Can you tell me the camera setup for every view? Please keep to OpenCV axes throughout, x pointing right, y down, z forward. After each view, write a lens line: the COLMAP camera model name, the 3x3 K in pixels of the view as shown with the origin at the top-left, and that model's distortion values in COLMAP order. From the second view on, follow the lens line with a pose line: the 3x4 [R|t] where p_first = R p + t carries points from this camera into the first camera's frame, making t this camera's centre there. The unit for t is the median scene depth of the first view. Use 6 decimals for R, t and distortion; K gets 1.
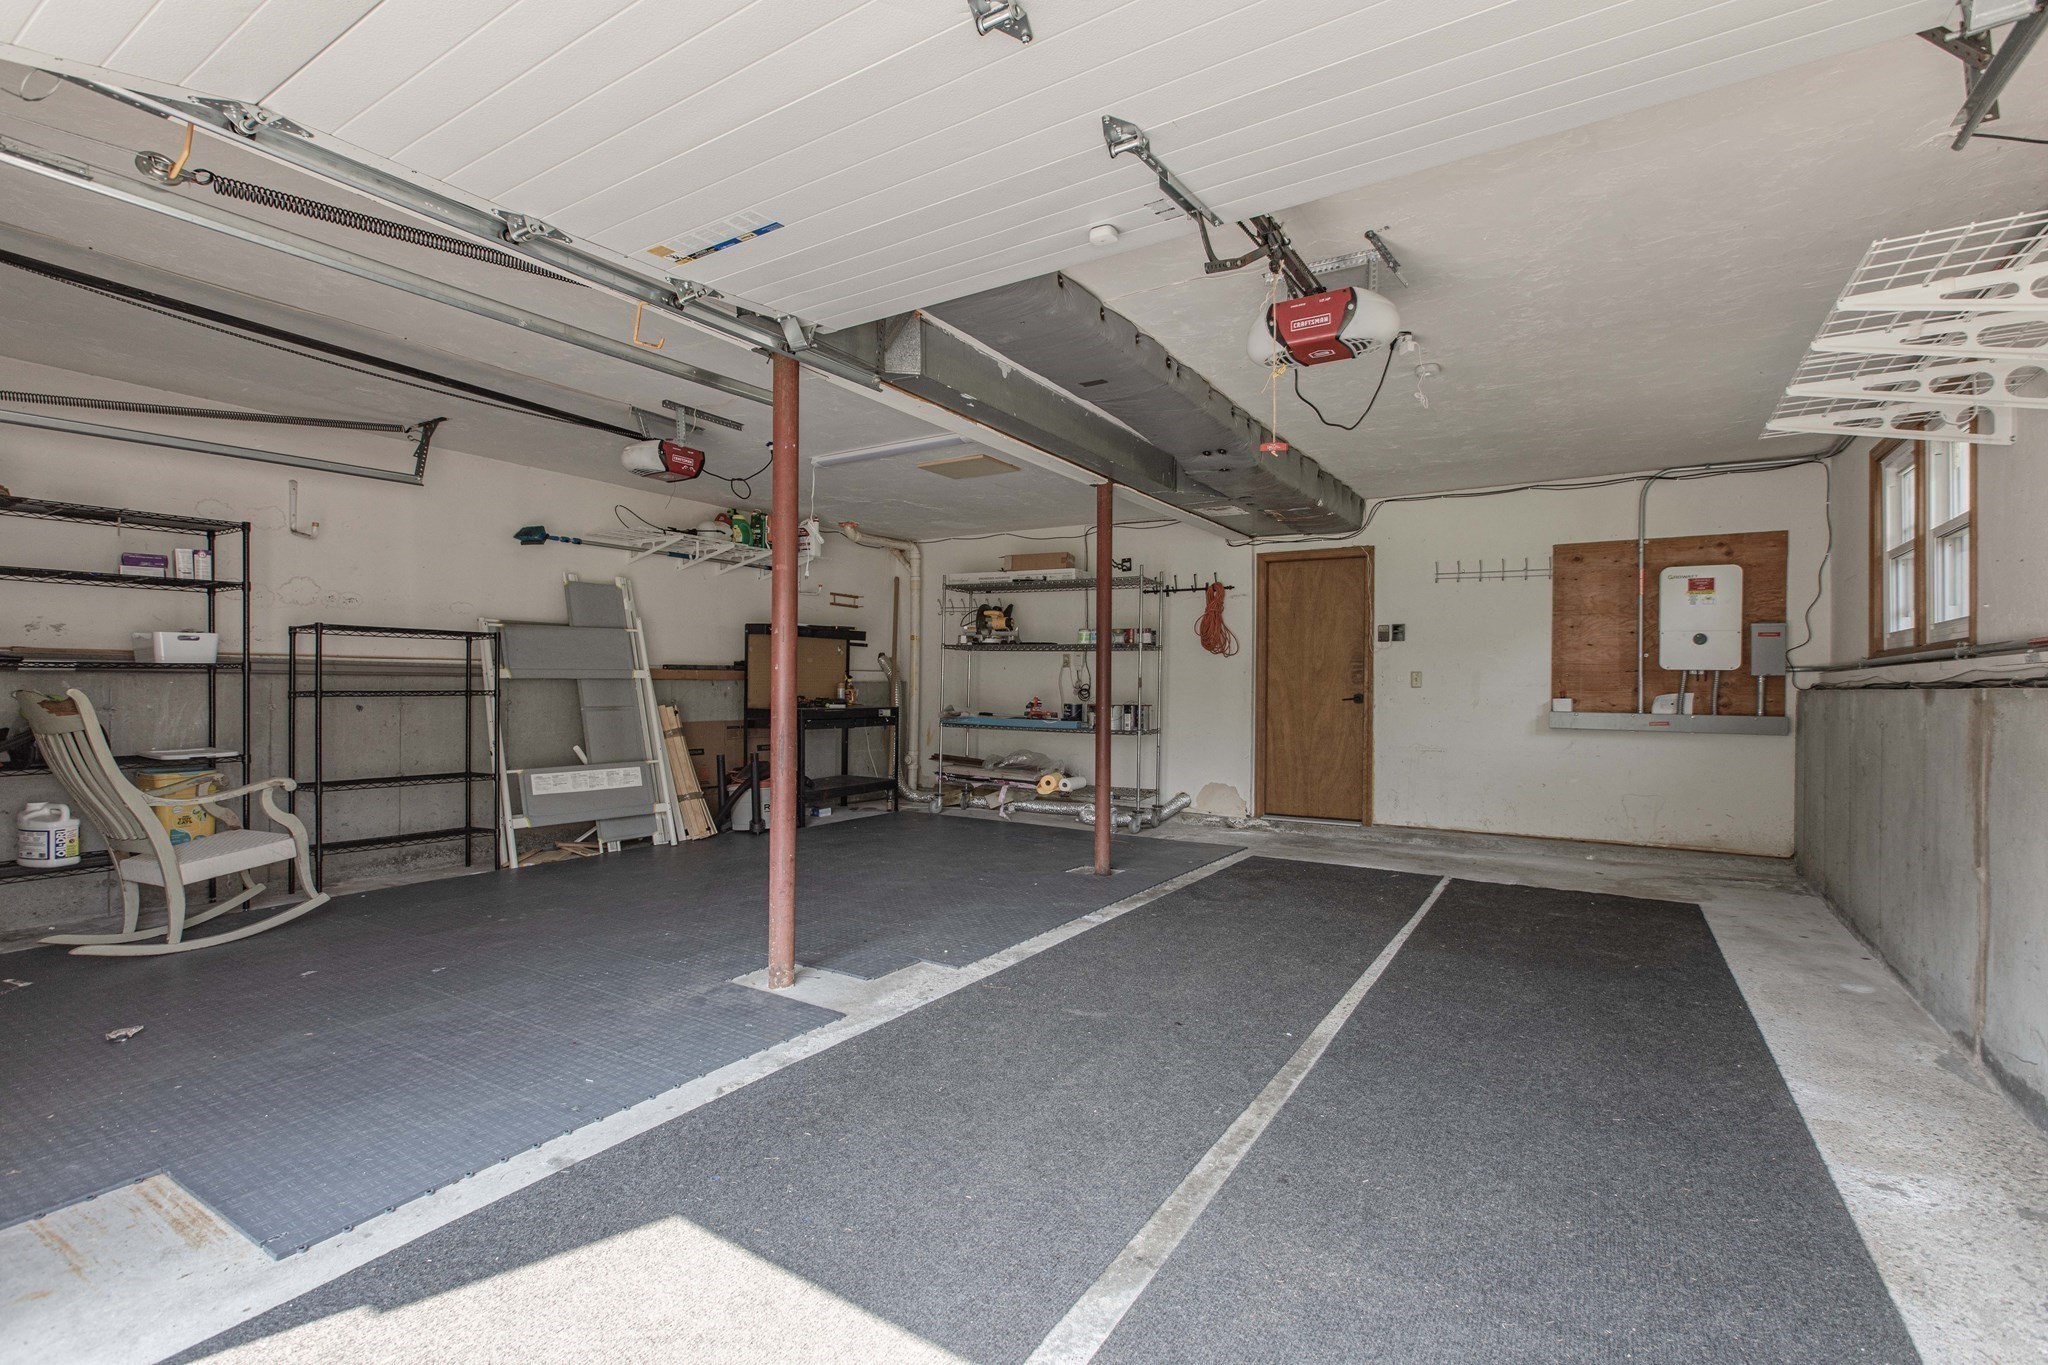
lens RADIAL K [[935.6, 0, 1016.3], [0, 935.6, 680.5], [0, 0, 1]] dist [0.000198, 0.000187]
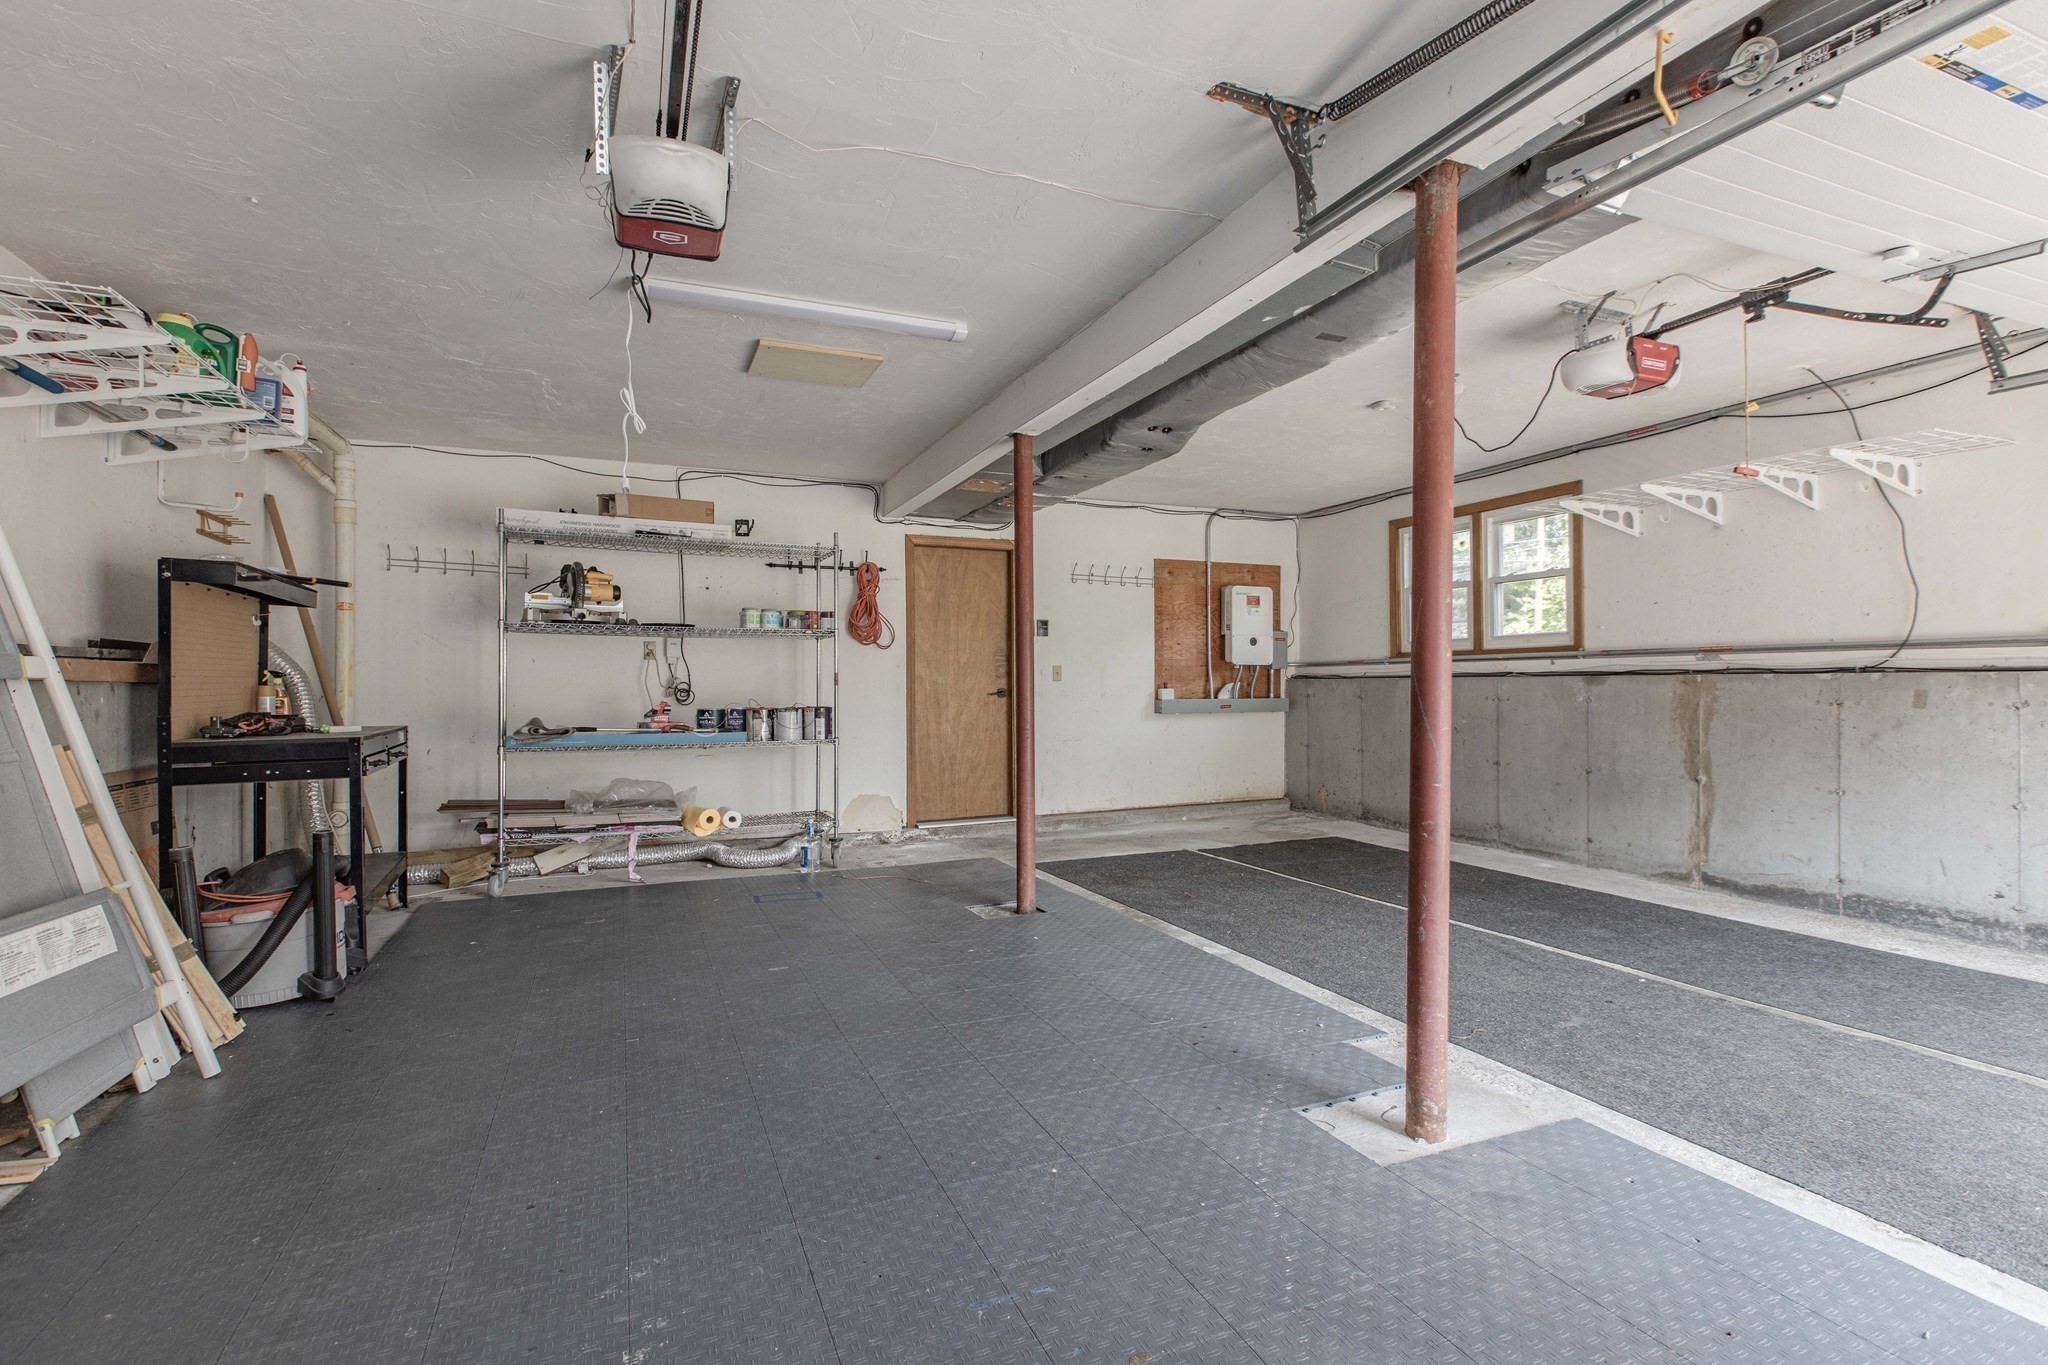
lens RADIAL K [[954.8, 0, 1032.8], [0, 954.8, 676.7], [0, 0, 1]] dist [0.001550, 0.001249]
pose [[0.558217, -0.006822, 0.829667, -0.502170], [0.008579, 0.999960, 0.002450, -0.000123], [-0.829651, 0.005750, 0.558253, 0.444234]]
